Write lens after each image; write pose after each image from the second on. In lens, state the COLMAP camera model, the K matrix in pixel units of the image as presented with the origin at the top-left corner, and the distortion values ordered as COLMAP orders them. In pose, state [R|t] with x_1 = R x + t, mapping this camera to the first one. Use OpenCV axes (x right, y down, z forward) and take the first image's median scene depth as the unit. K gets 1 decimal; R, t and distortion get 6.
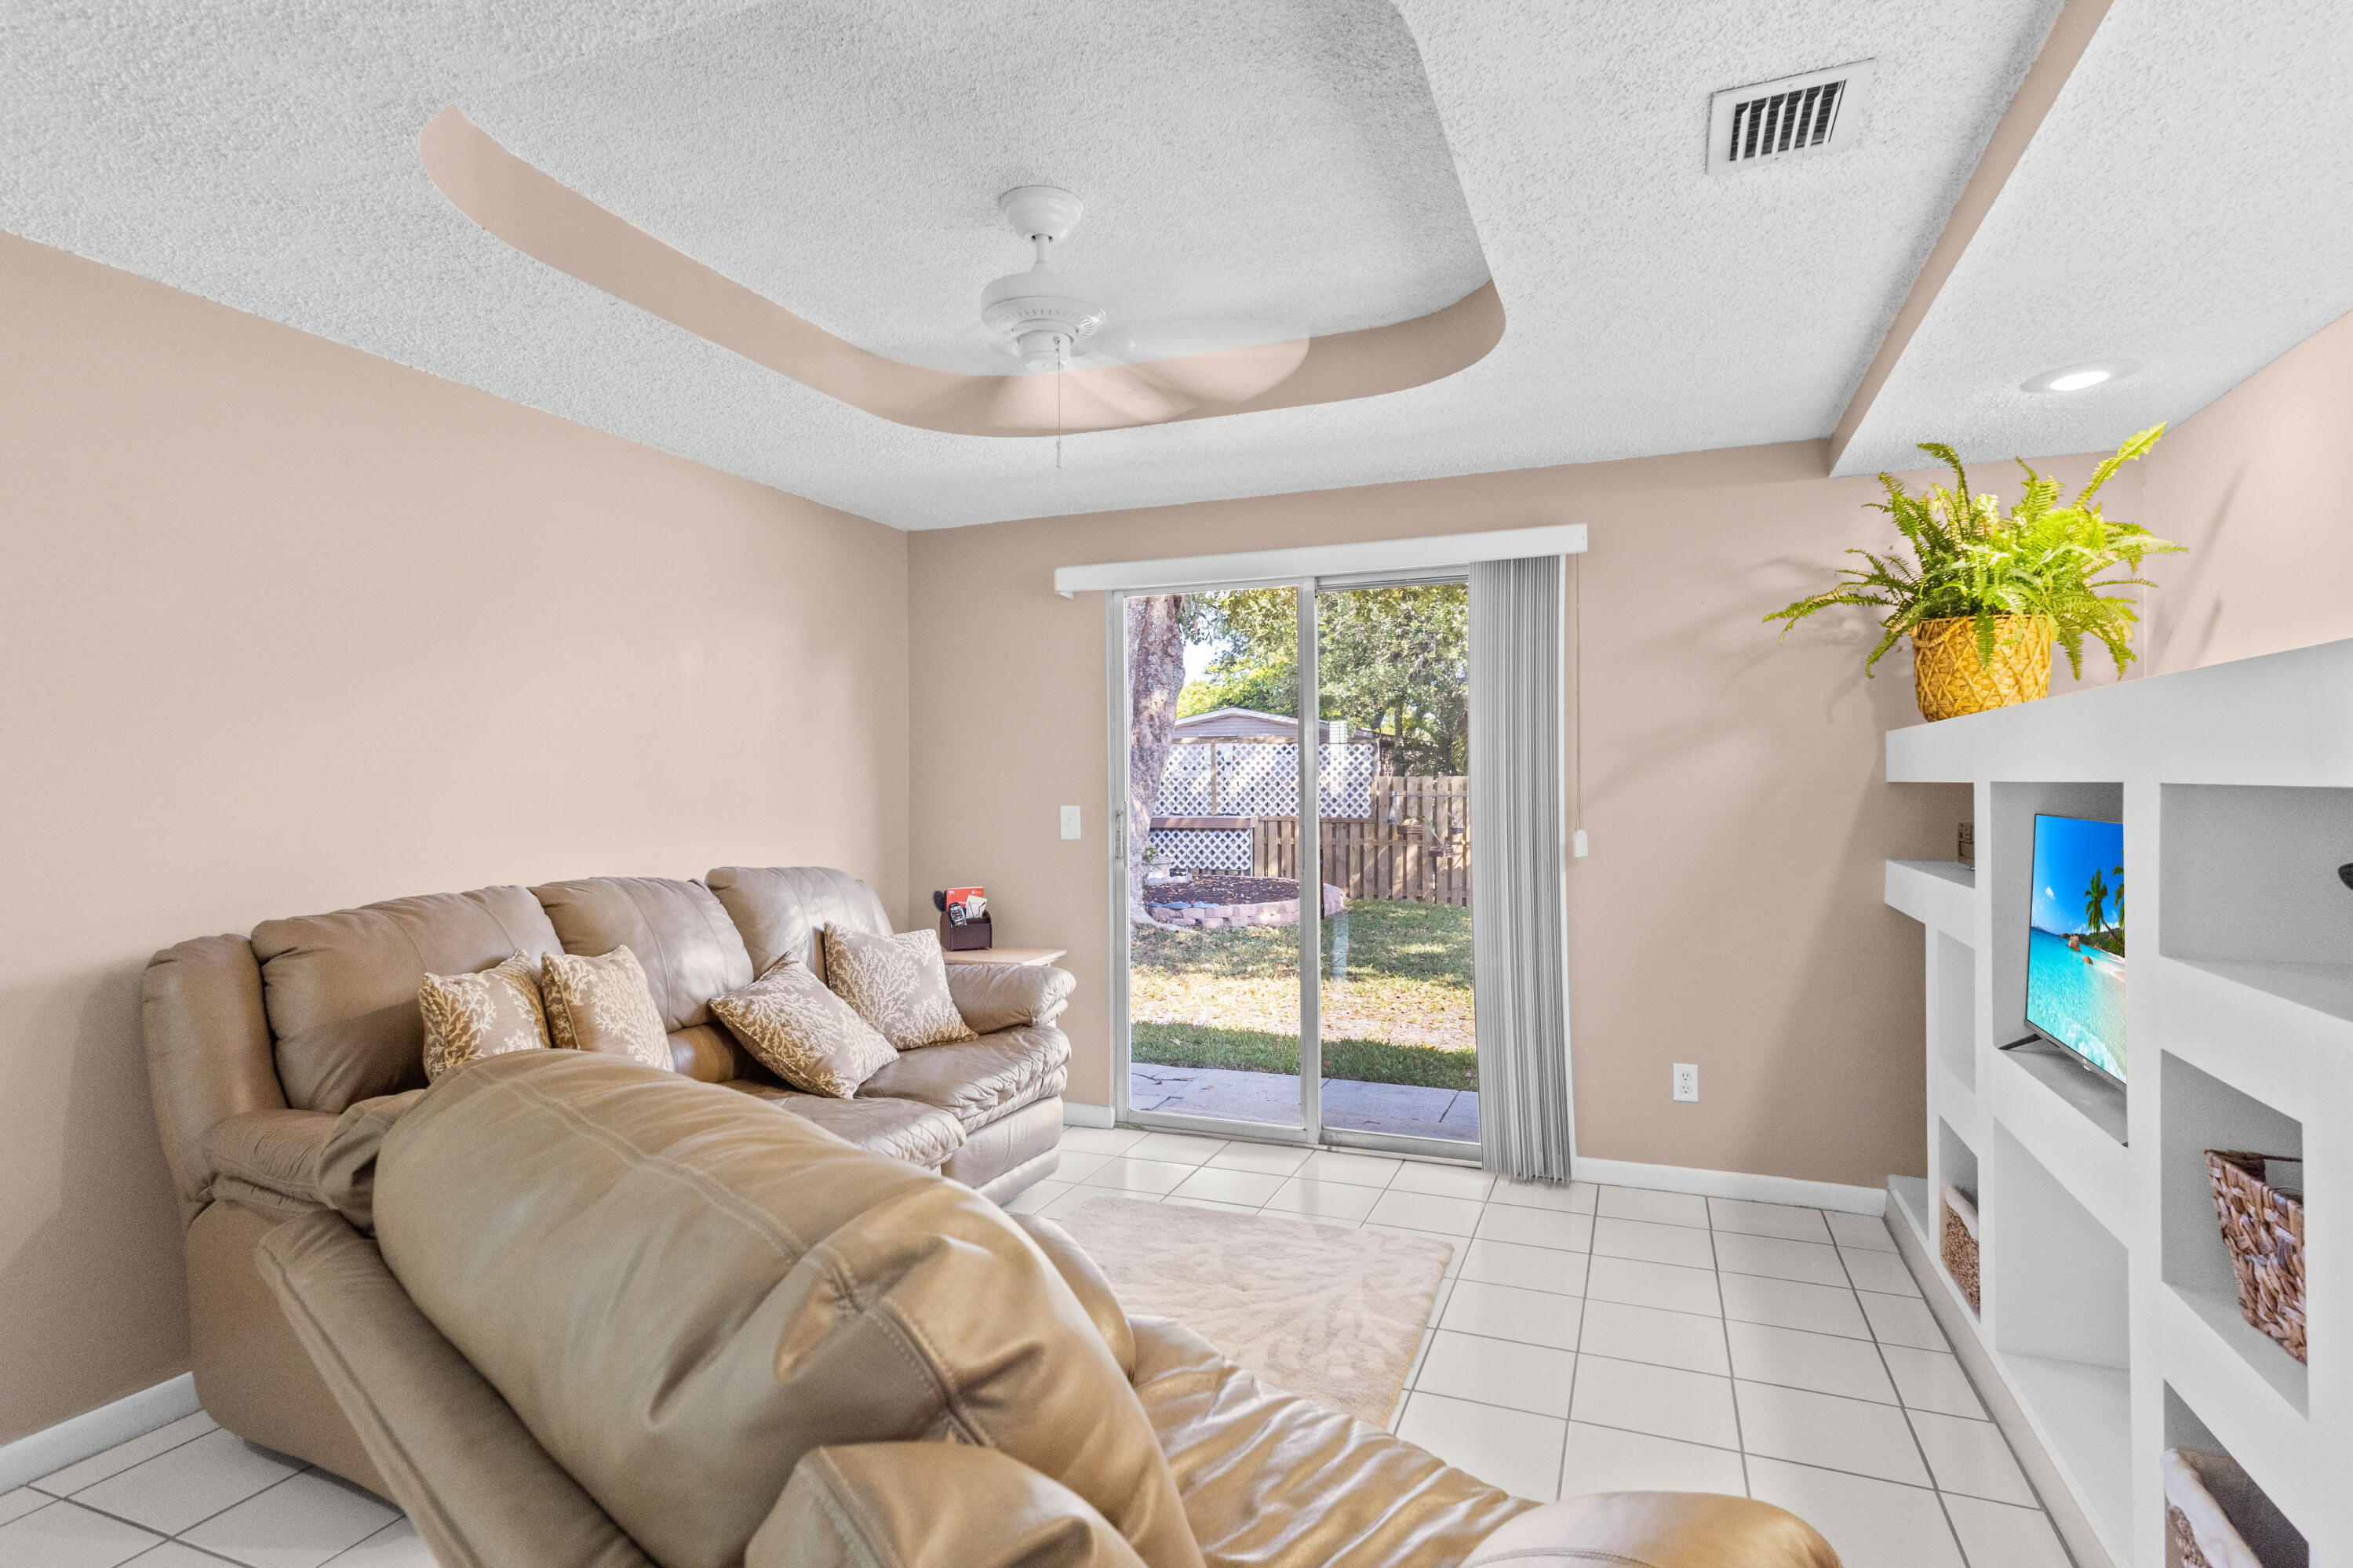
lens RADIAL K [[1202.7, 0, 1173.1], [0, 1202.7, 790.2], [0, 0, 1]] dist [0.004563, 0.001314]
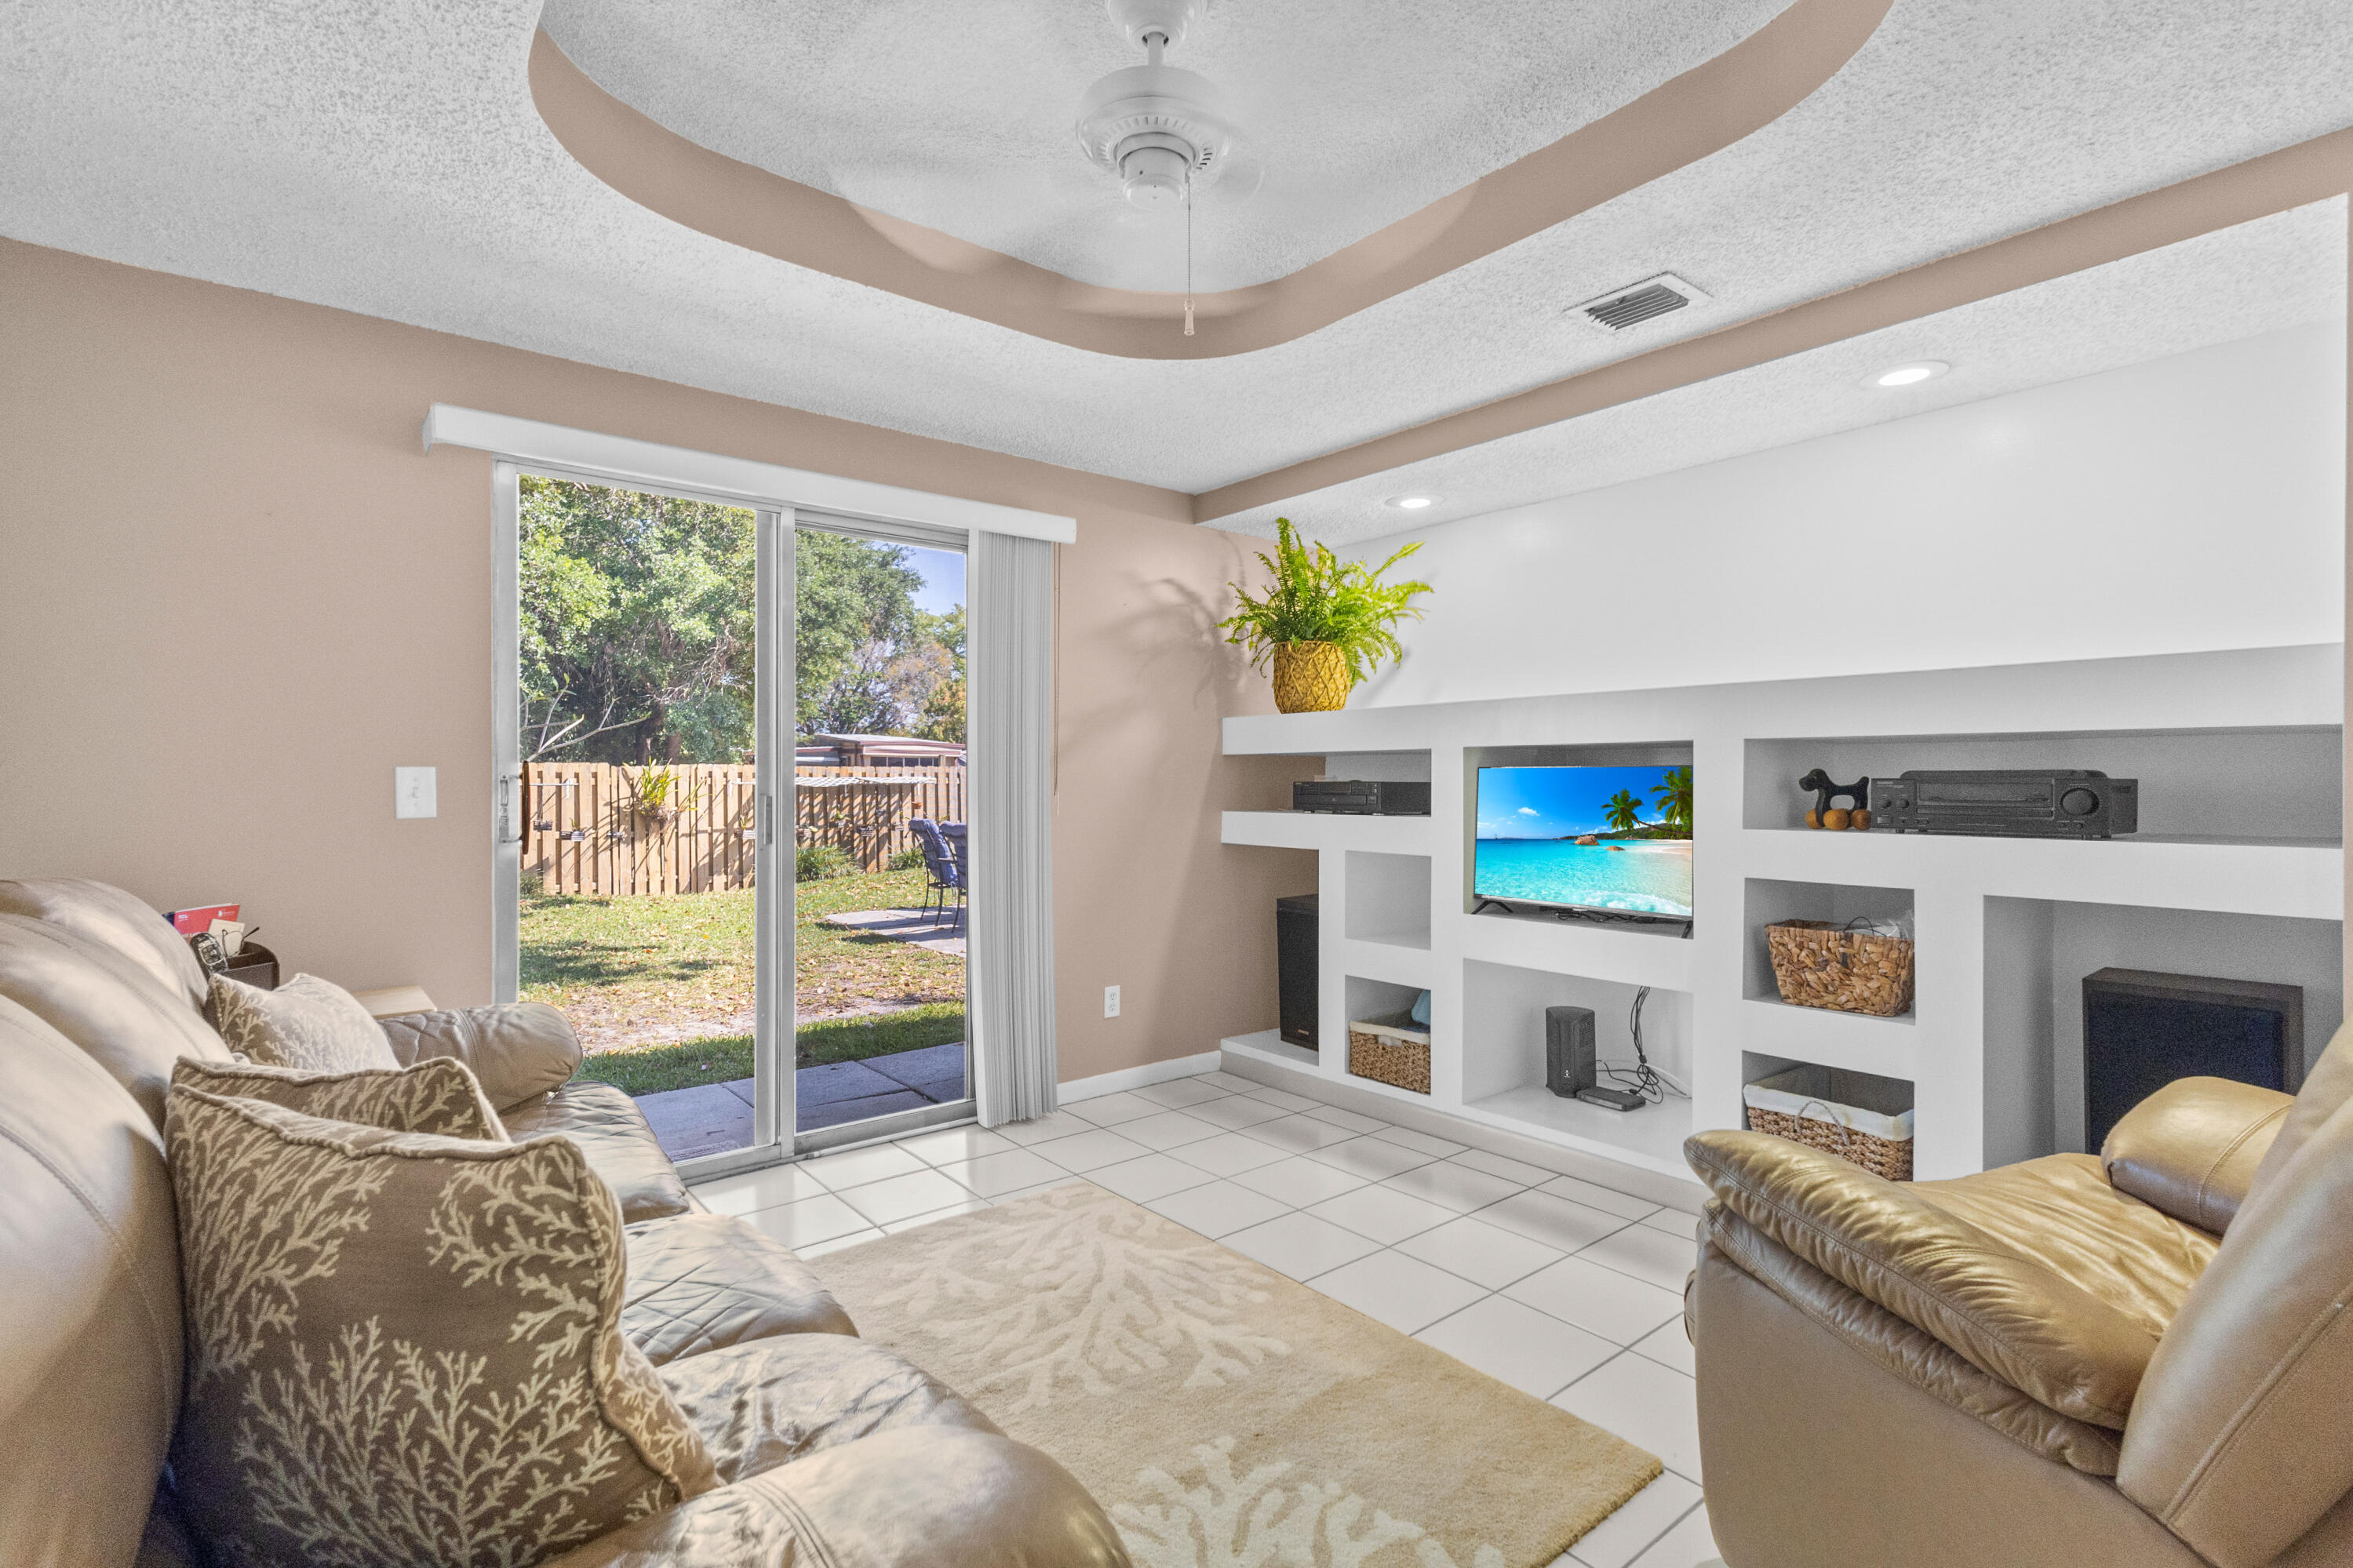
lens RADIAL K [[1089.5, 0, 1177.2], [0, 1089.5, 787.2], [0, 0, 1]] dist [0.007719, 0.000365]
pose [[0.478451, 0.001571, 0.878113, -0.506975], [0.001283, 0.999996, -0.002489, 0.032482], [-0.878113, 0.002317, 0.478447, 0.428727]]
